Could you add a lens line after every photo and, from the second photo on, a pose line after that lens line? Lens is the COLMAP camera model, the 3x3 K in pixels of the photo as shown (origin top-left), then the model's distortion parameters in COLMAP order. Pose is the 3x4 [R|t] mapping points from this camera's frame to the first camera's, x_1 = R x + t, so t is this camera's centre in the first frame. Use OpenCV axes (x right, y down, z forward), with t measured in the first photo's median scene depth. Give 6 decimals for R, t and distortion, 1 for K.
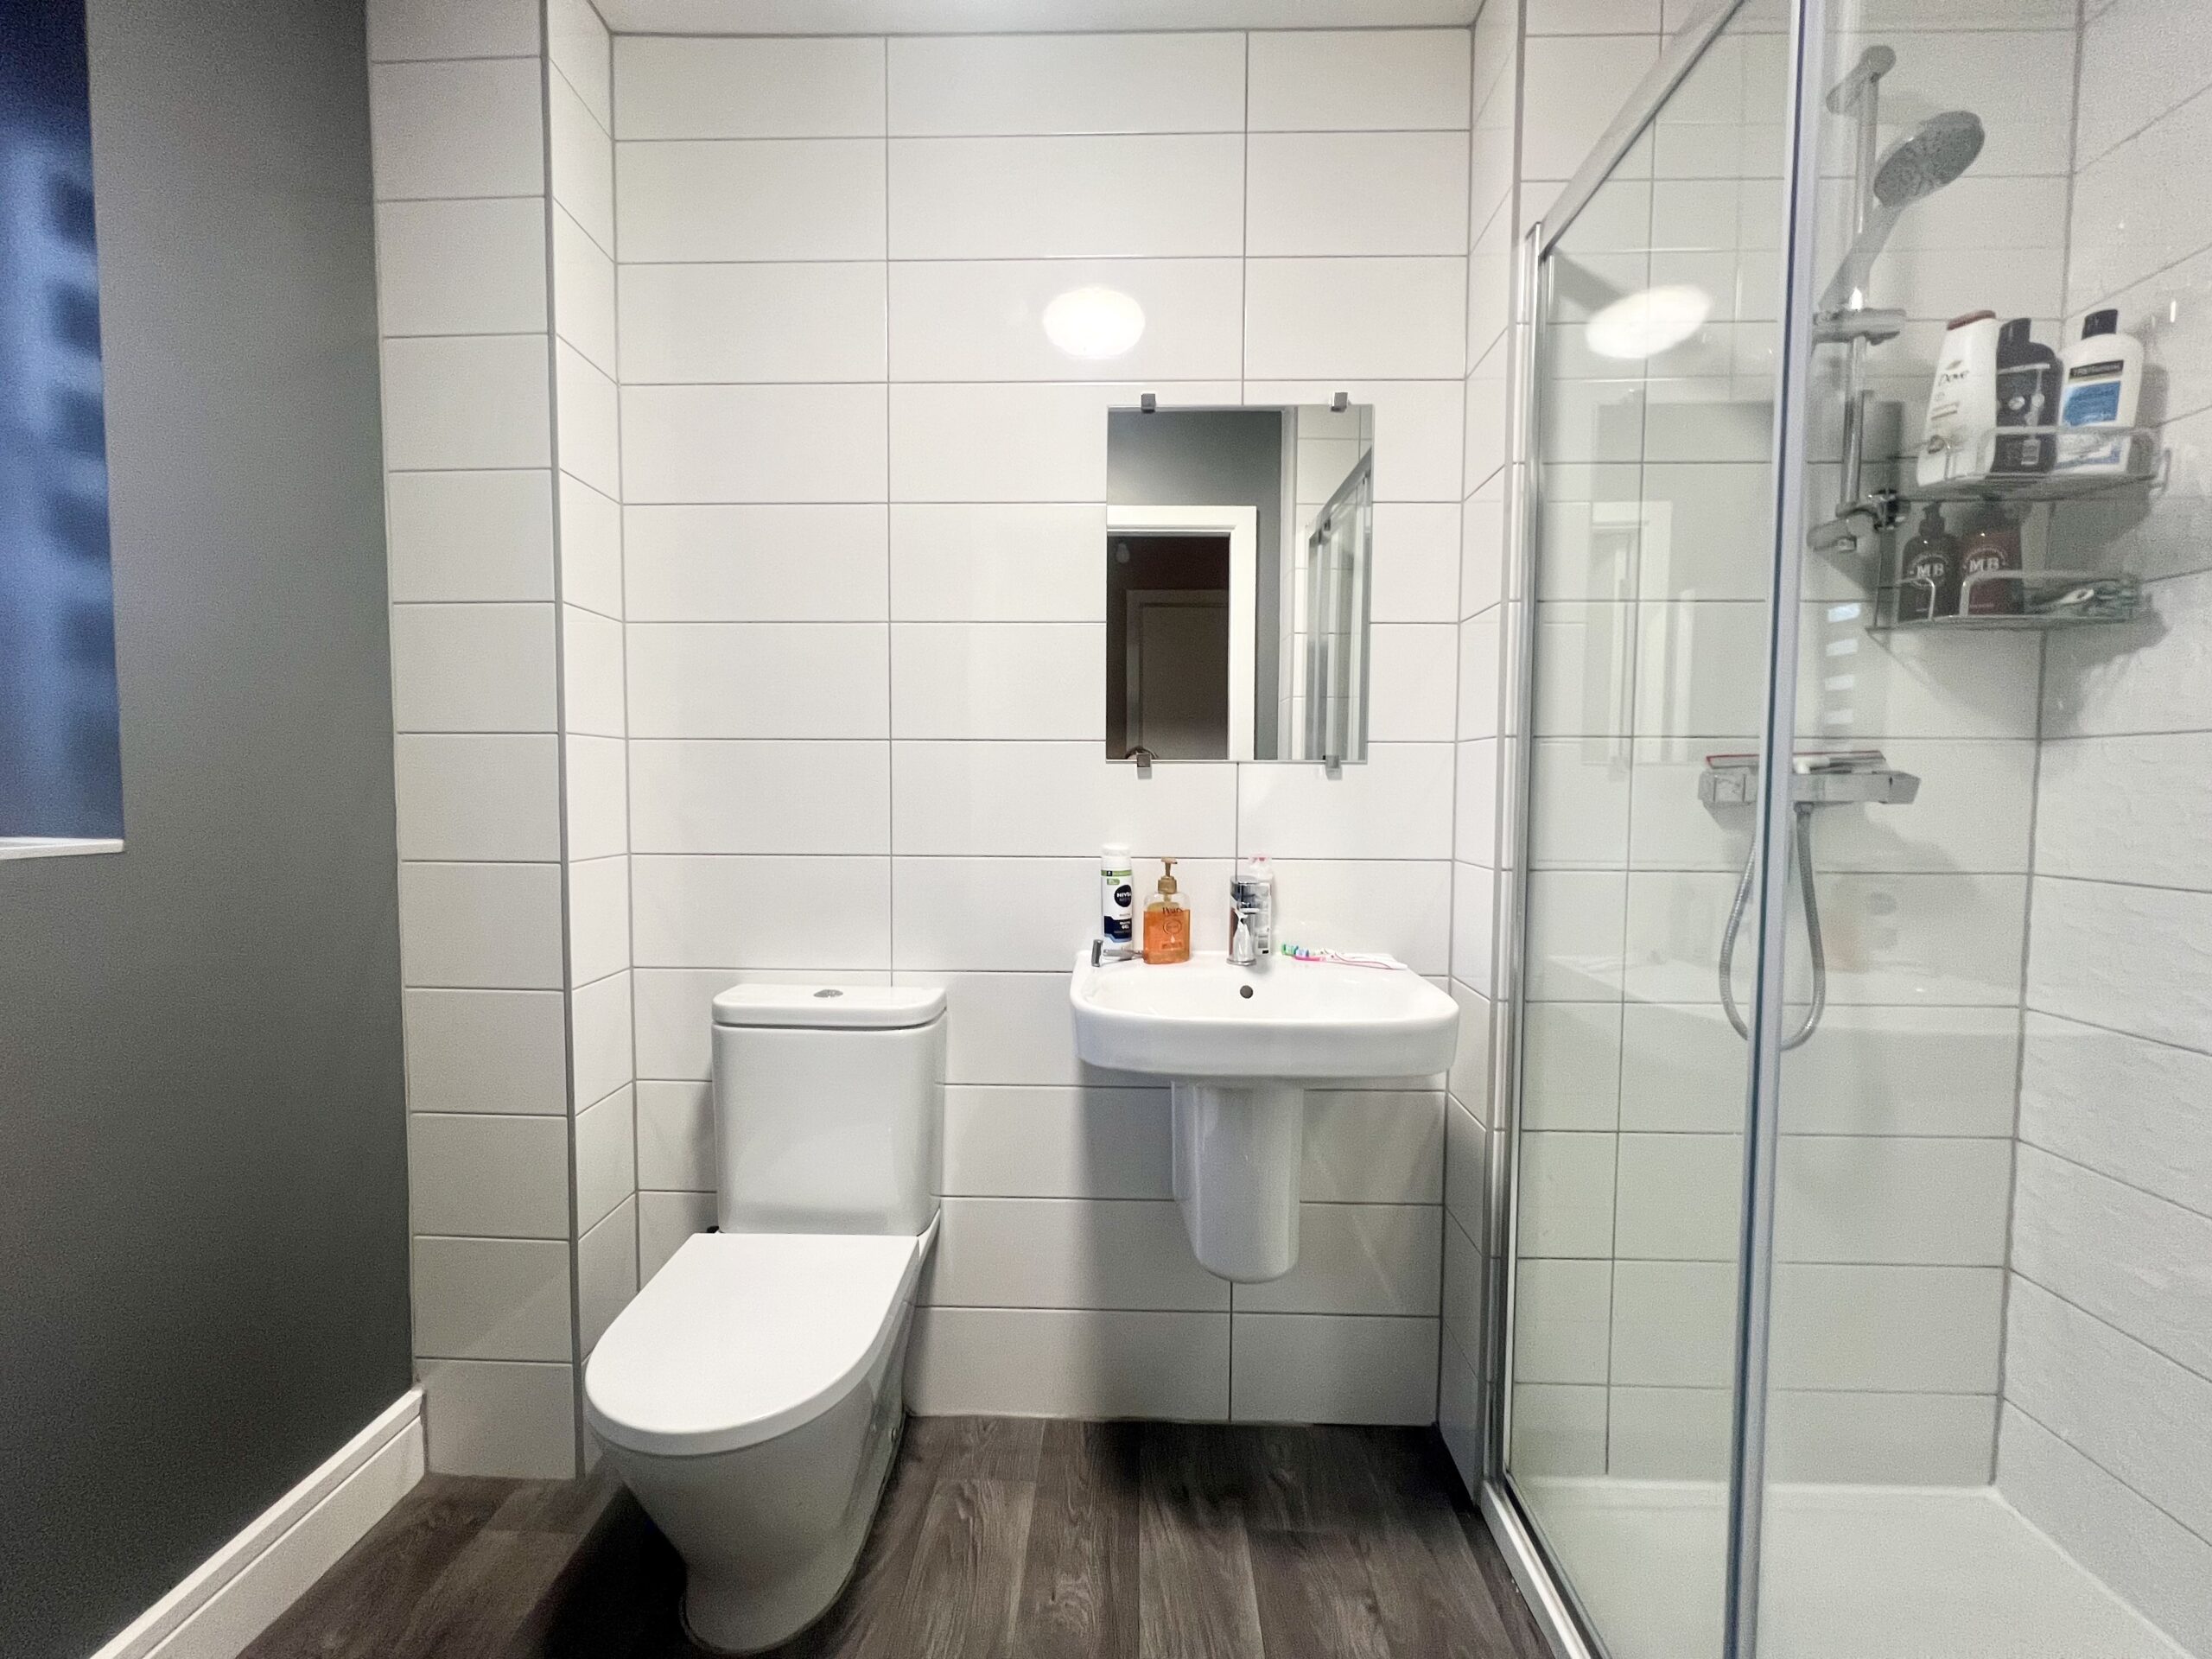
lens RADIAL K [[888.1, 0, 1107.3], [0, 888.1, 830.5], [0, 0, 1]] dist [0.000587, -0.000734]
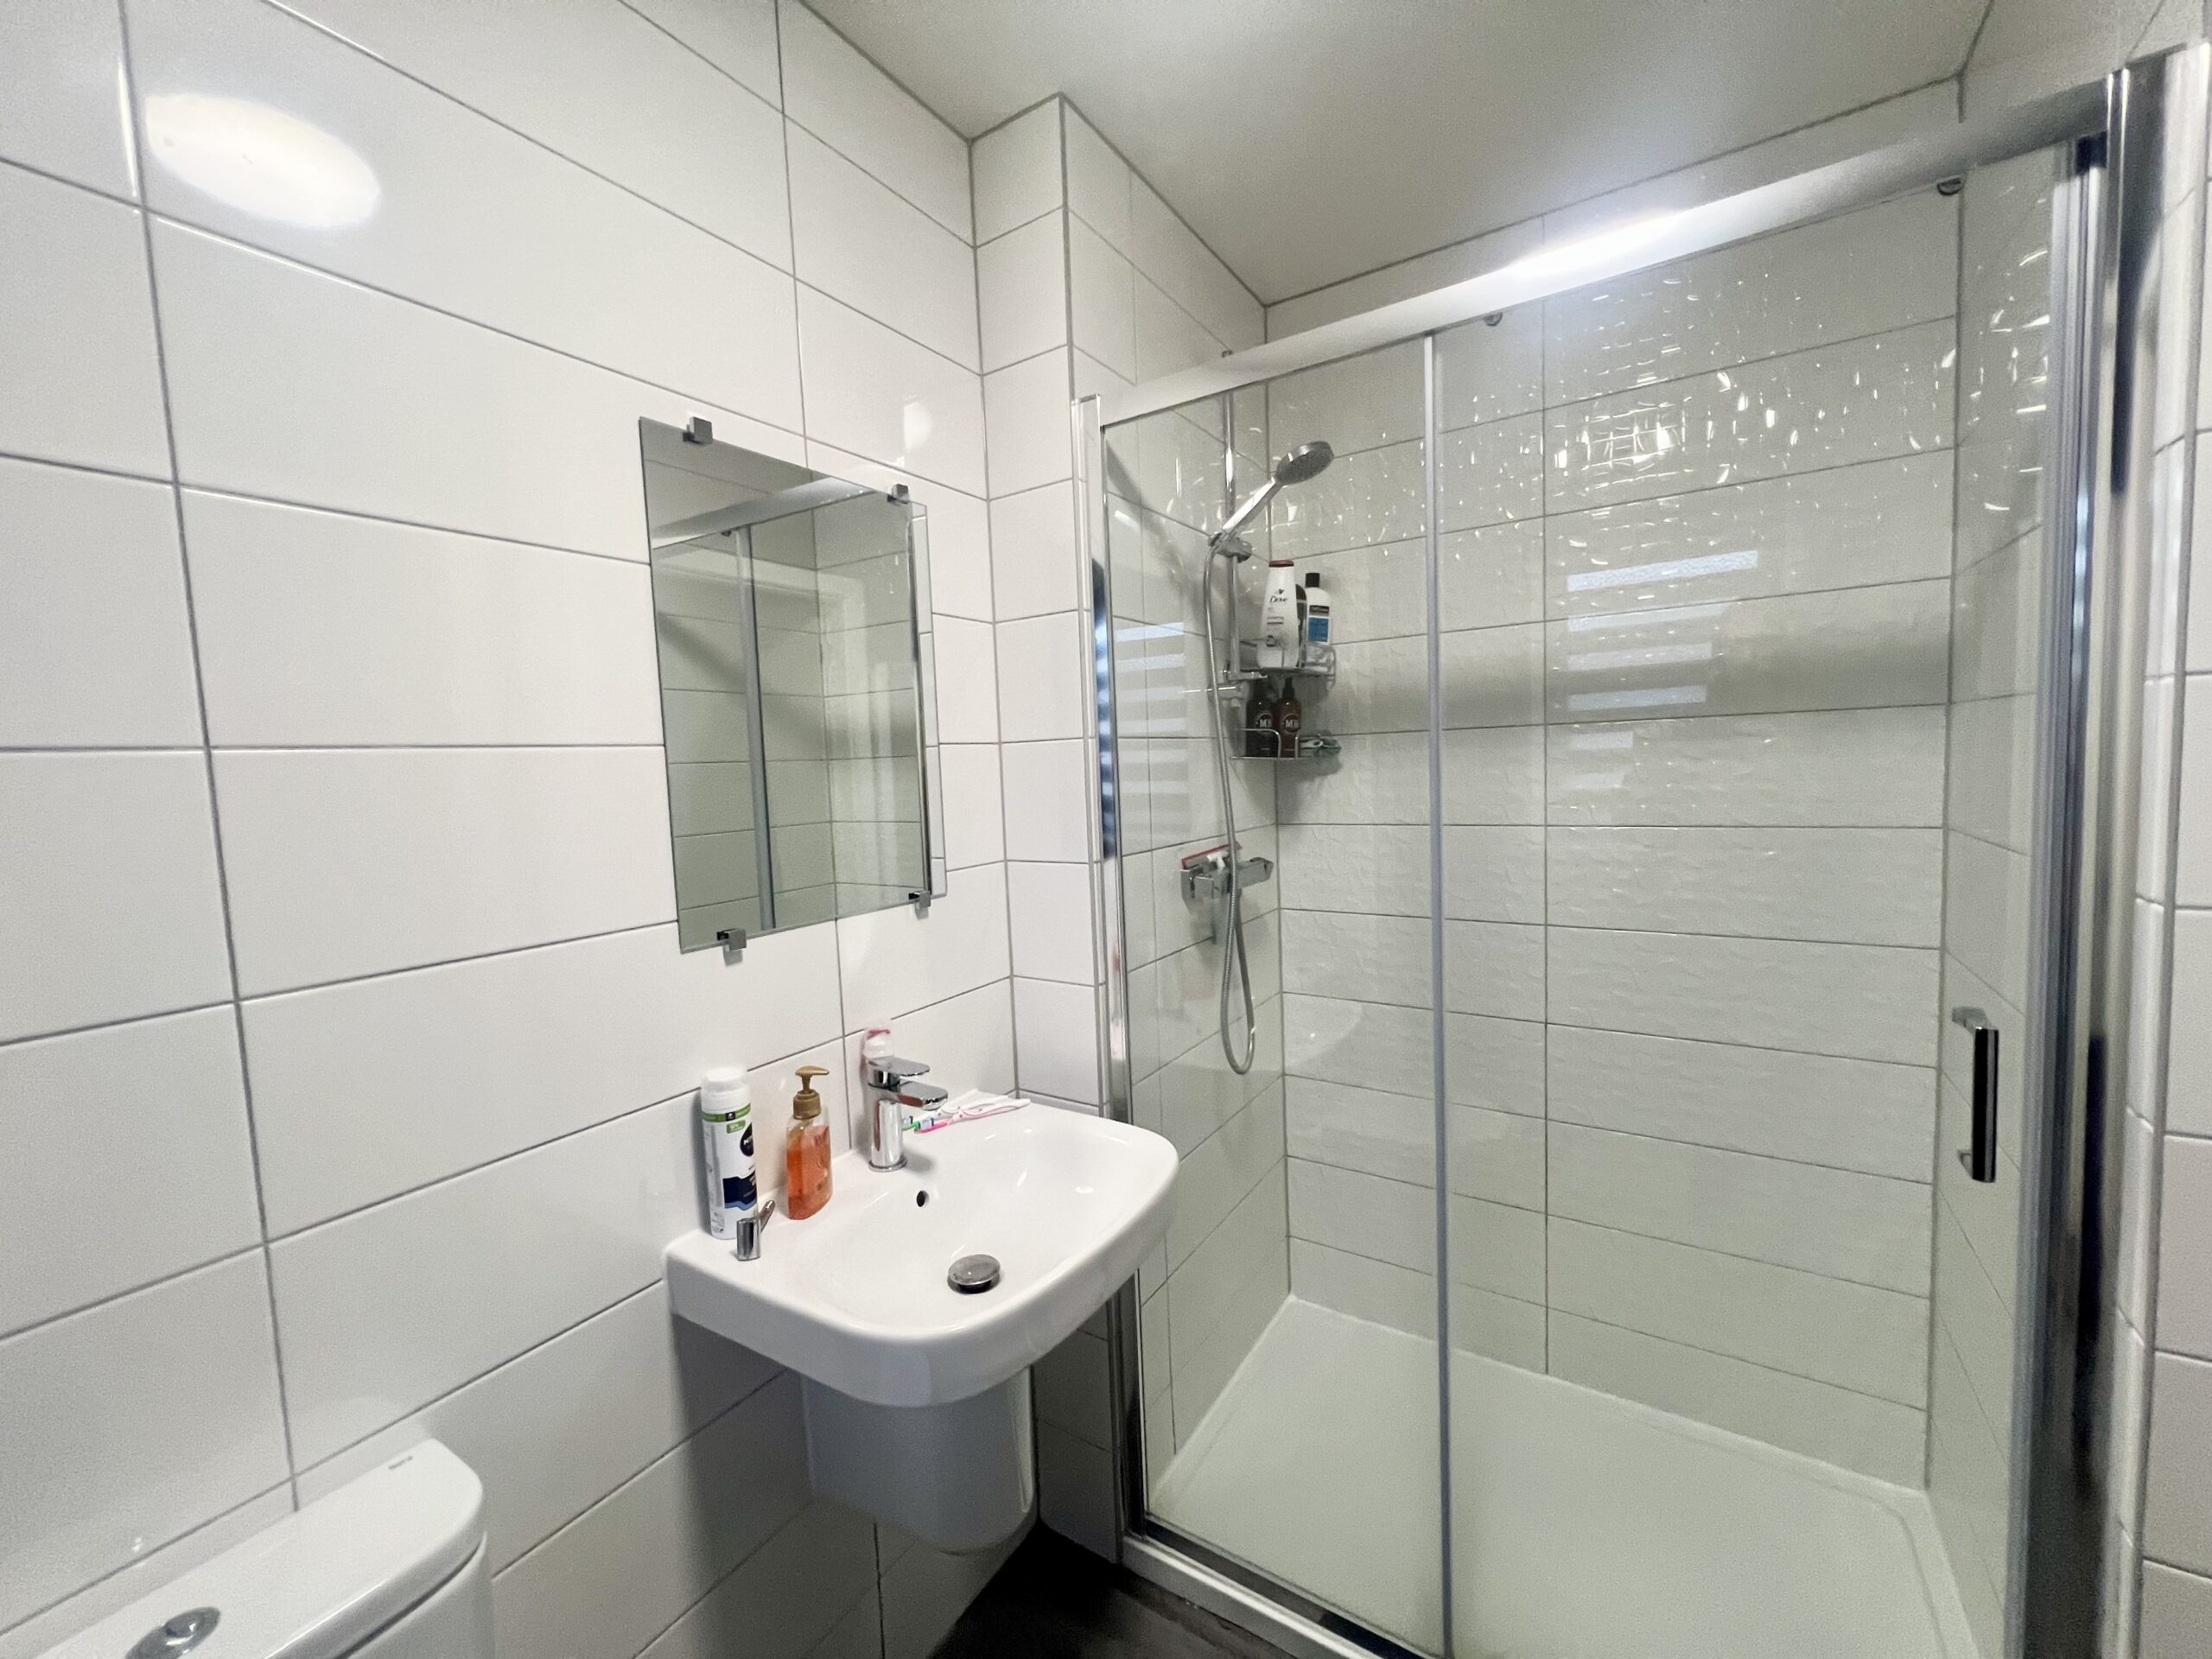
lens RADIAL K [[884.7, 0, 1105.7], [0, 884.7, 828.8], [0, 0, 1]] dist [-0.003677, 0.001272]
pose [[0.512971, -0.090501, 0.853622, -0.442702], [0.089029, 0.994673, 0.051954, -0.196318], [-0.853777, 0.049346, 0.518296, 0.423772]]
